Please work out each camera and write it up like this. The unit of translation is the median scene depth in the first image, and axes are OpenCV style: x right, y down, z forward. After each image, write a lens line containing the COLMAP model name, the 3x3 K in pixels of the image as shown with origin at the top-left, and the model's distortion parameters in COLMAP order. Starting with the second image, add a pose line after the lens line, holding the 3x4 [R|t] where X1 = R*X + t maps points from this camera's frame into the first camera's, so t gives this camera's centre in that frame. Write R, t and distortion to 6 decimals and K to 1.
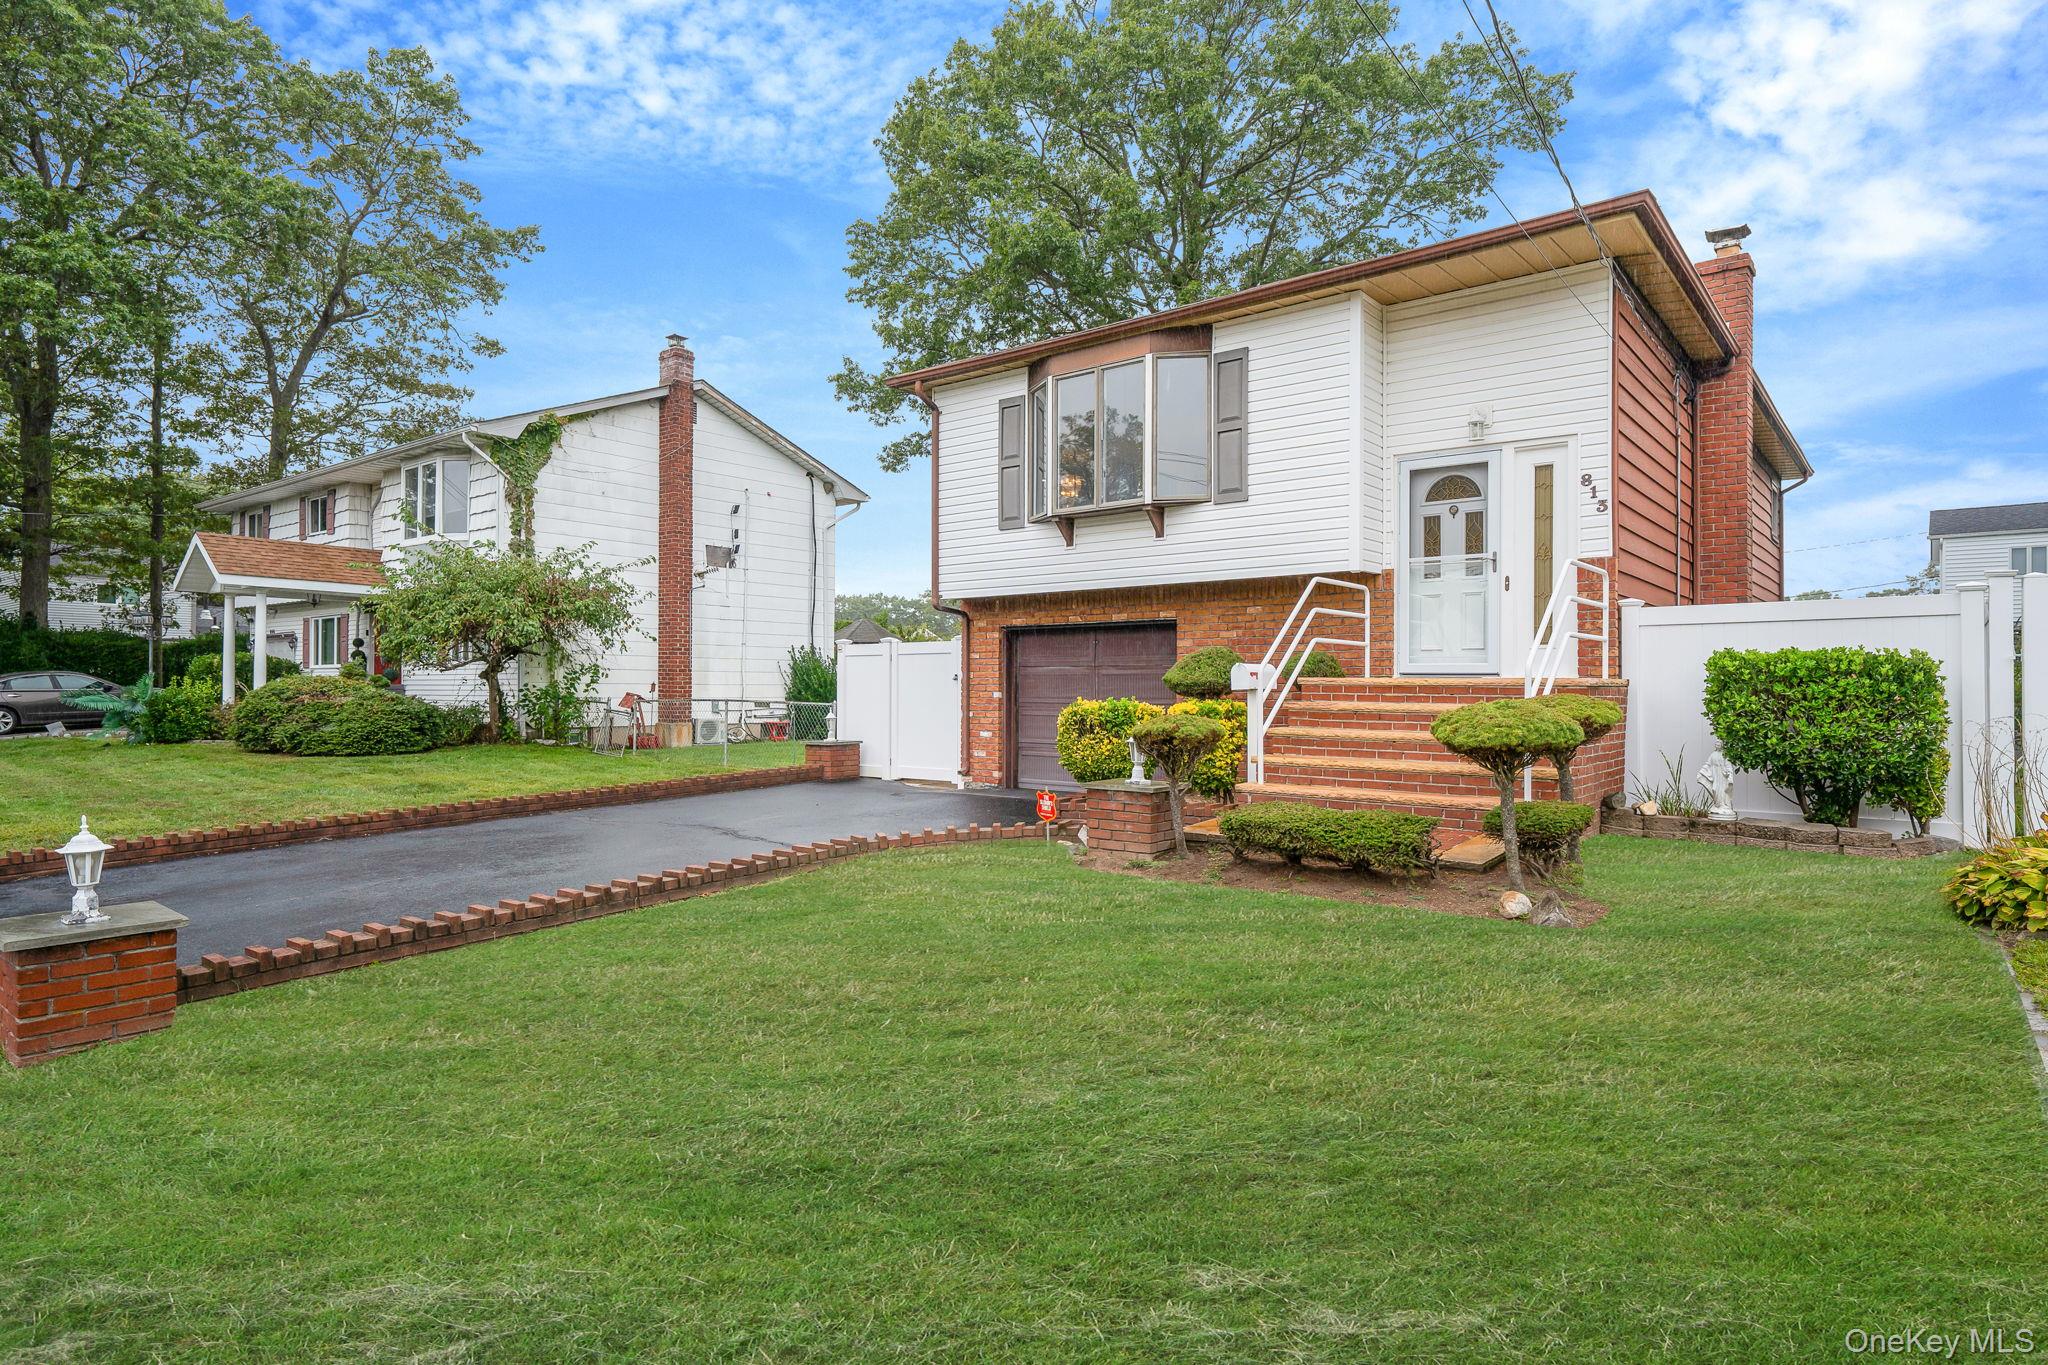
lens RADIAL K [[1161.1, 0, 1023.0], [0, 1161.1, 691.9], [0, 0, 1]] dist [-0.003587, -0.000487]
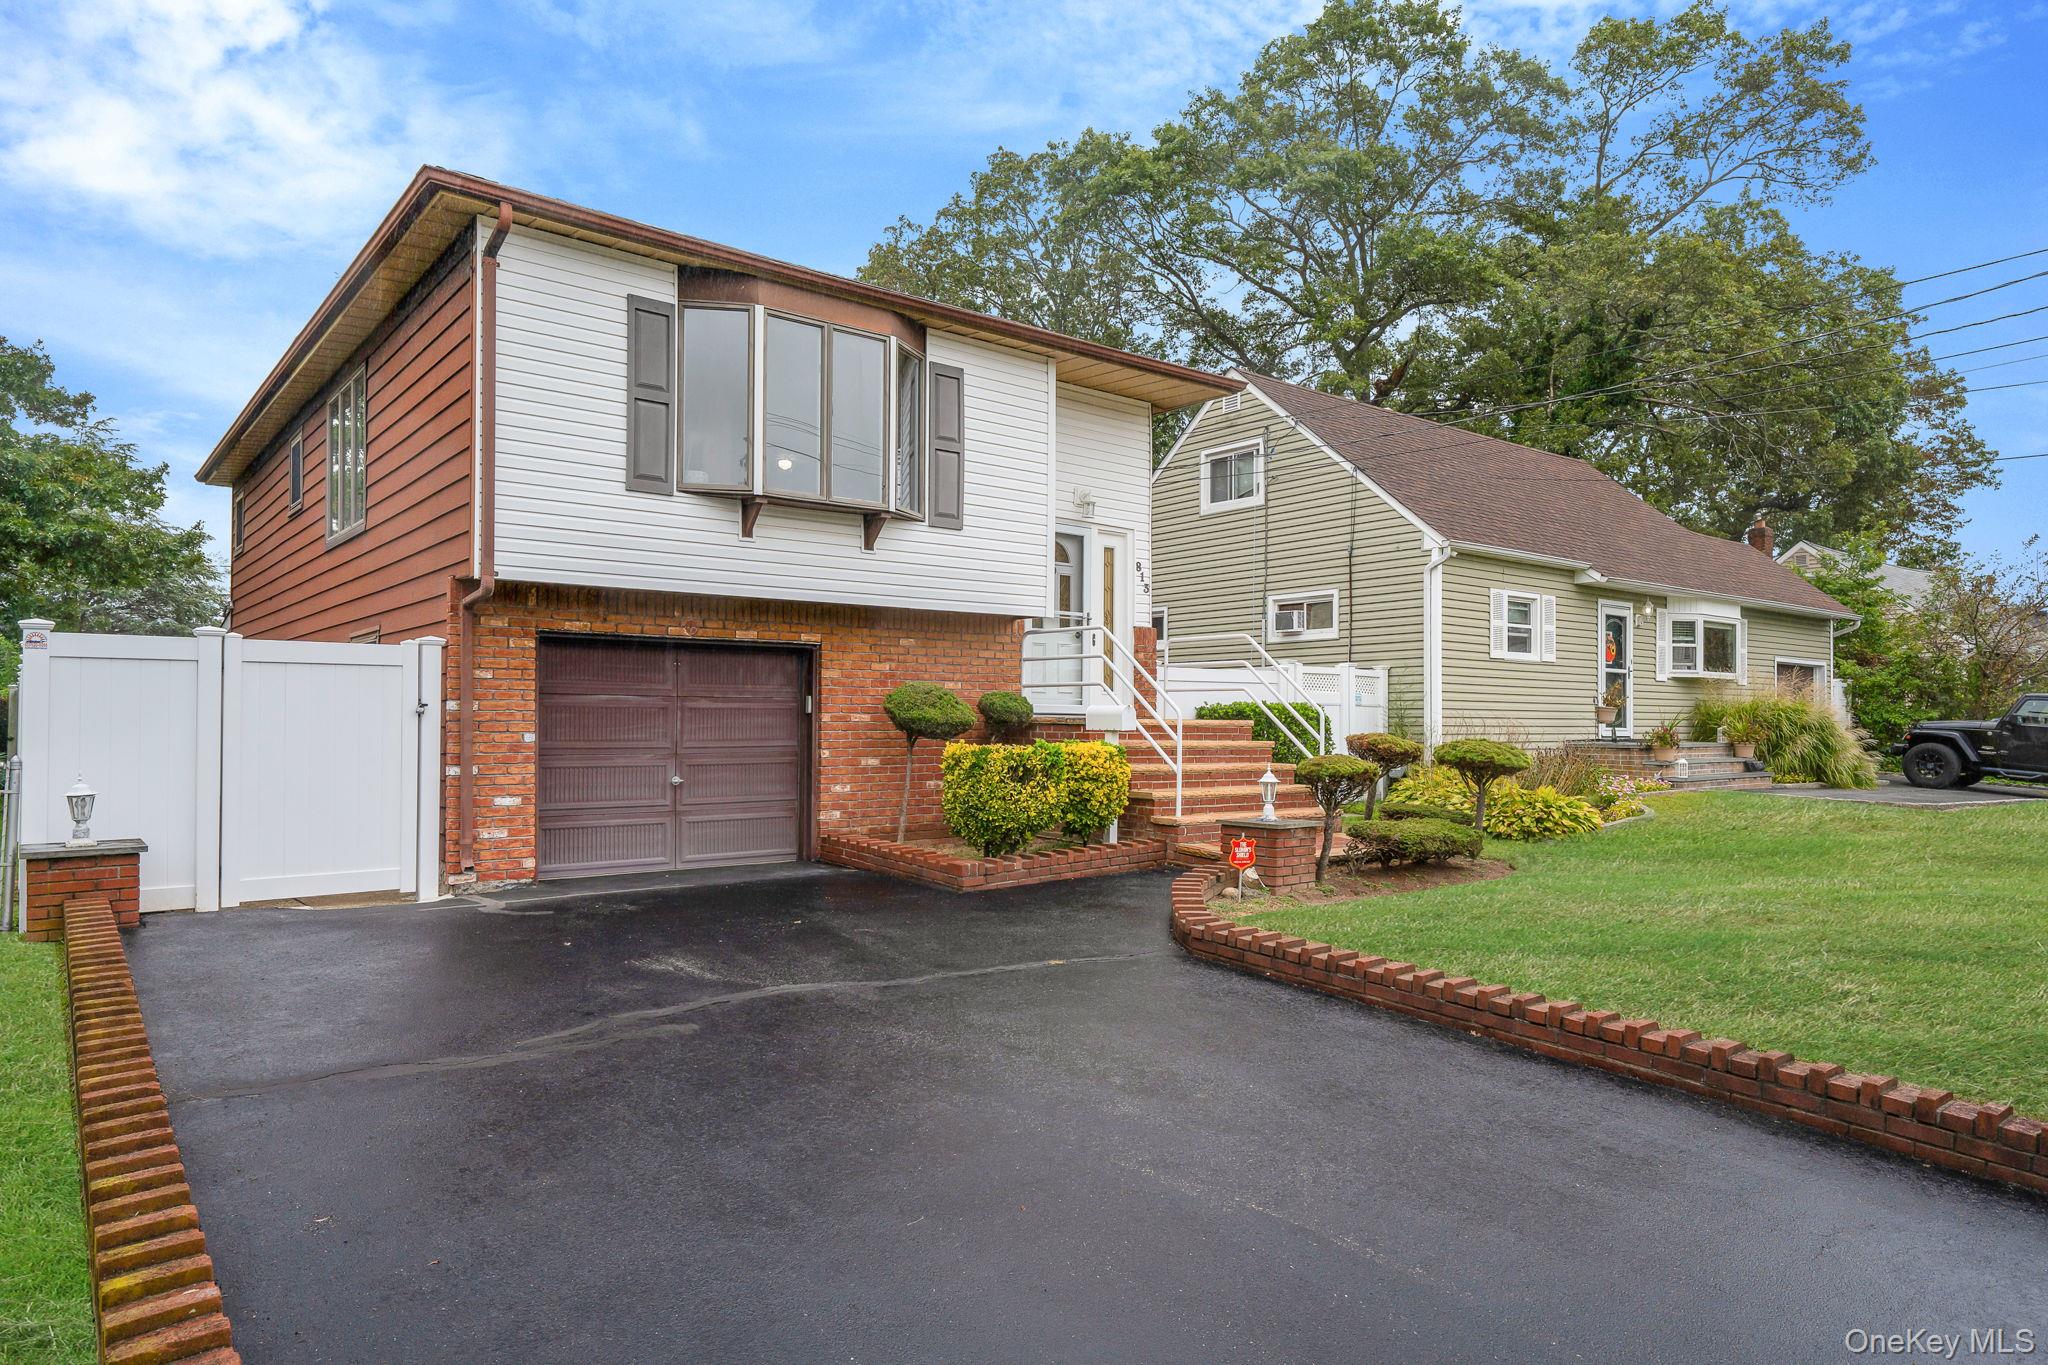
lens RADIAL K [[1218.4, 0, 1063.4], [0, 1218.4, 704.5], [0, 0, 1]] dist [0.013043, 0.000460]
pose [[0.188760, 0.011872, 0.981951, -0.764504], [-0.002408, 0.999930, -0.011626, -0.010356], [-0.982020, -0.000170, 0.188776, 0.724743]]
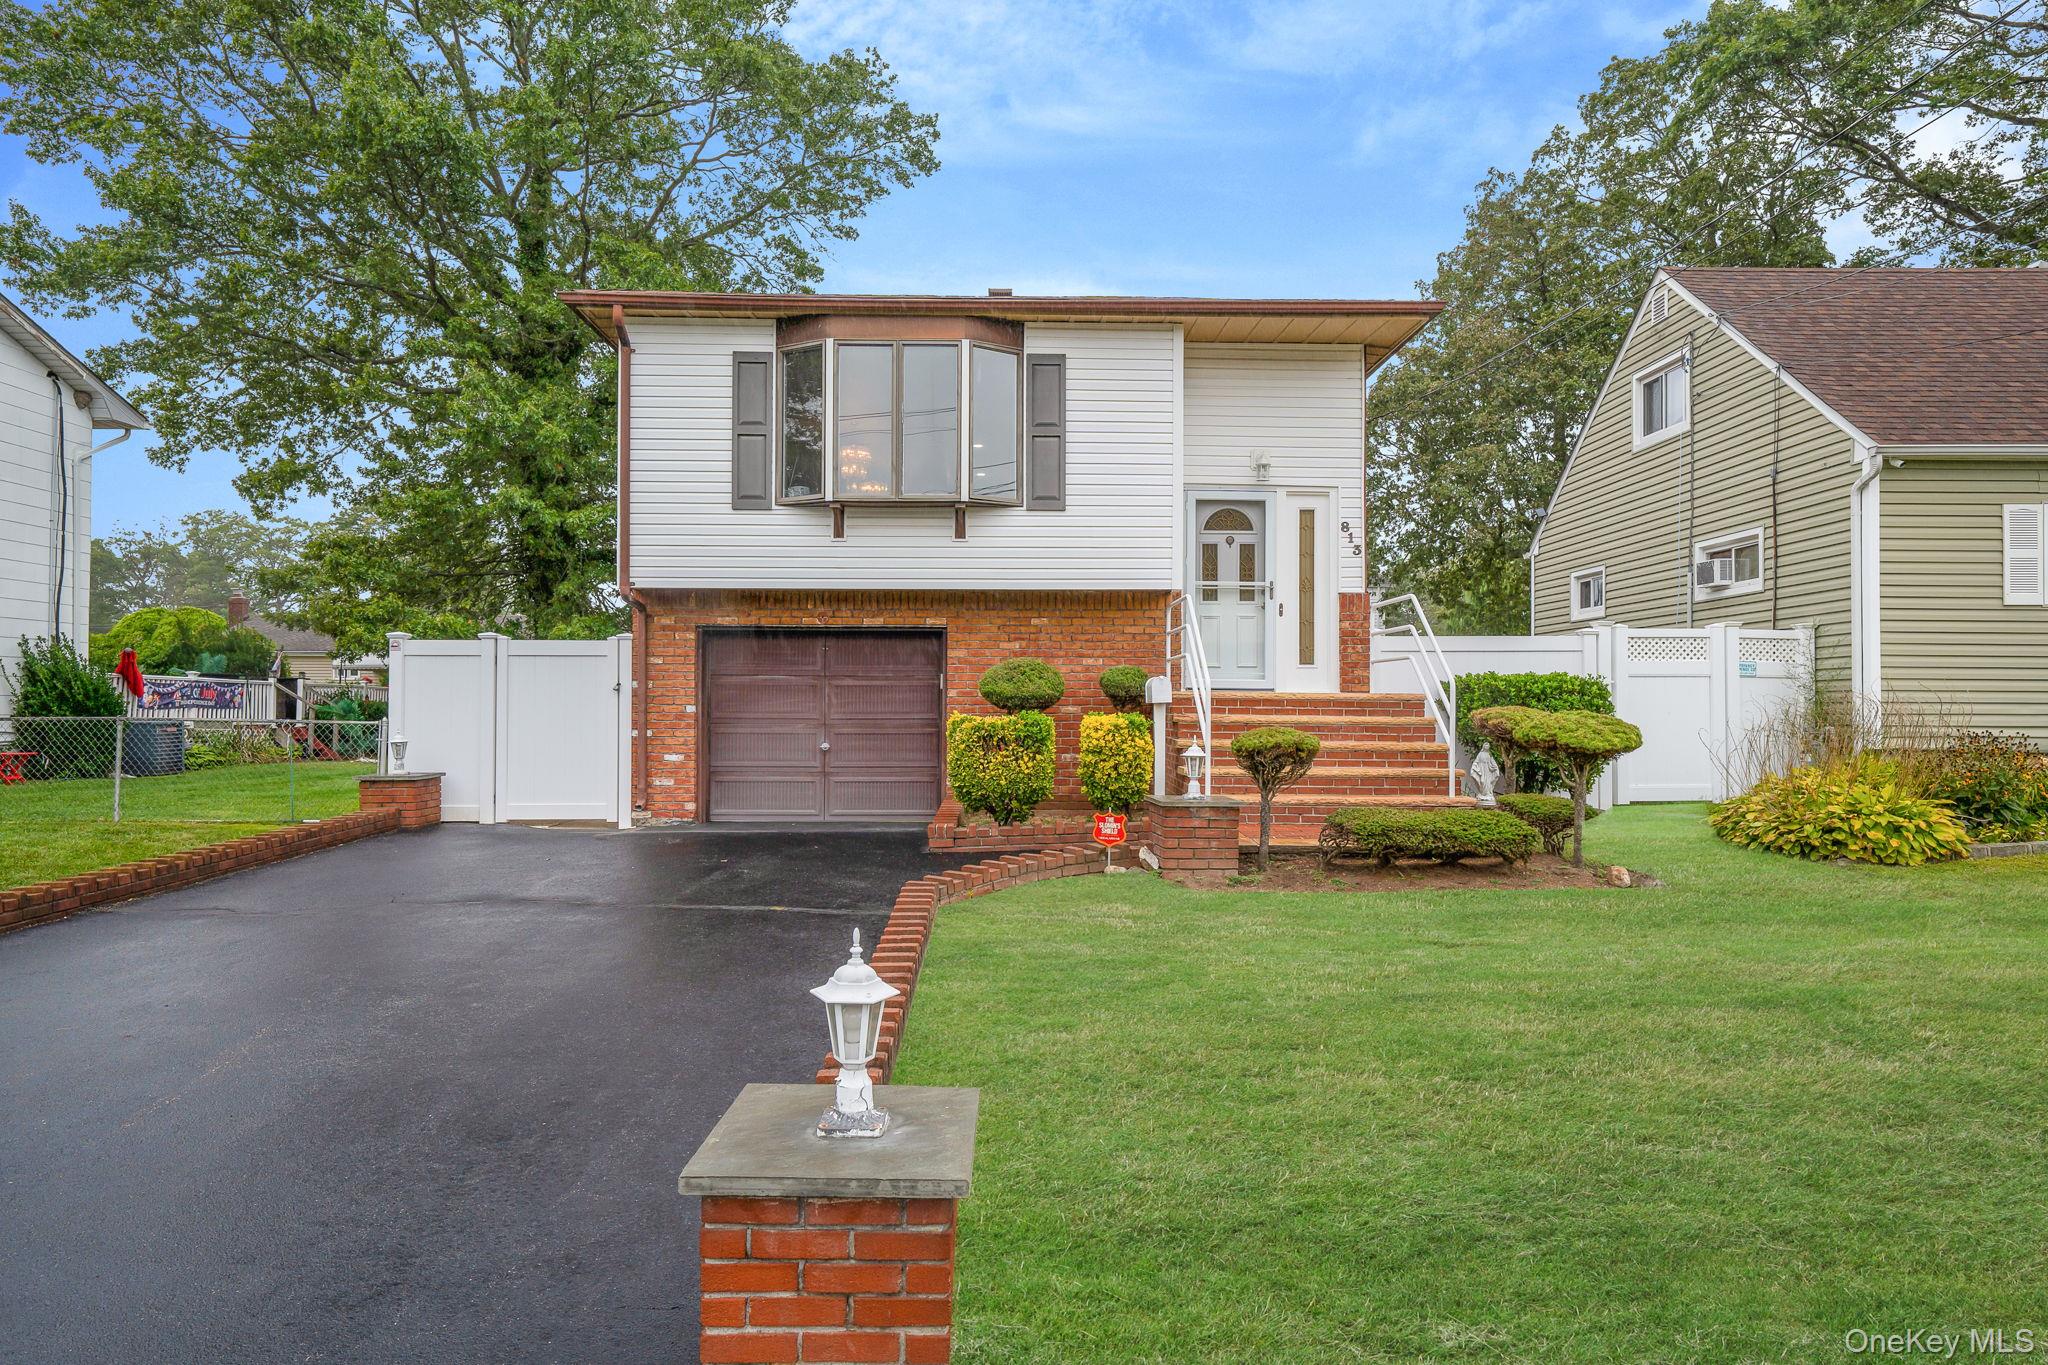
lens RADIAL K [[1218.4, 0, 1057.8], [0, 1218.4, 692.0], [0, 0, 1]] dist [0.013043, 0.000460]
pose [[0.749547, 0.009564, 0.661882, -0.487992], [-0.000606, 0.999905, -0.013762, 0.002907], [-0.661951, 0.009914, 0.749482, 0.231364]]
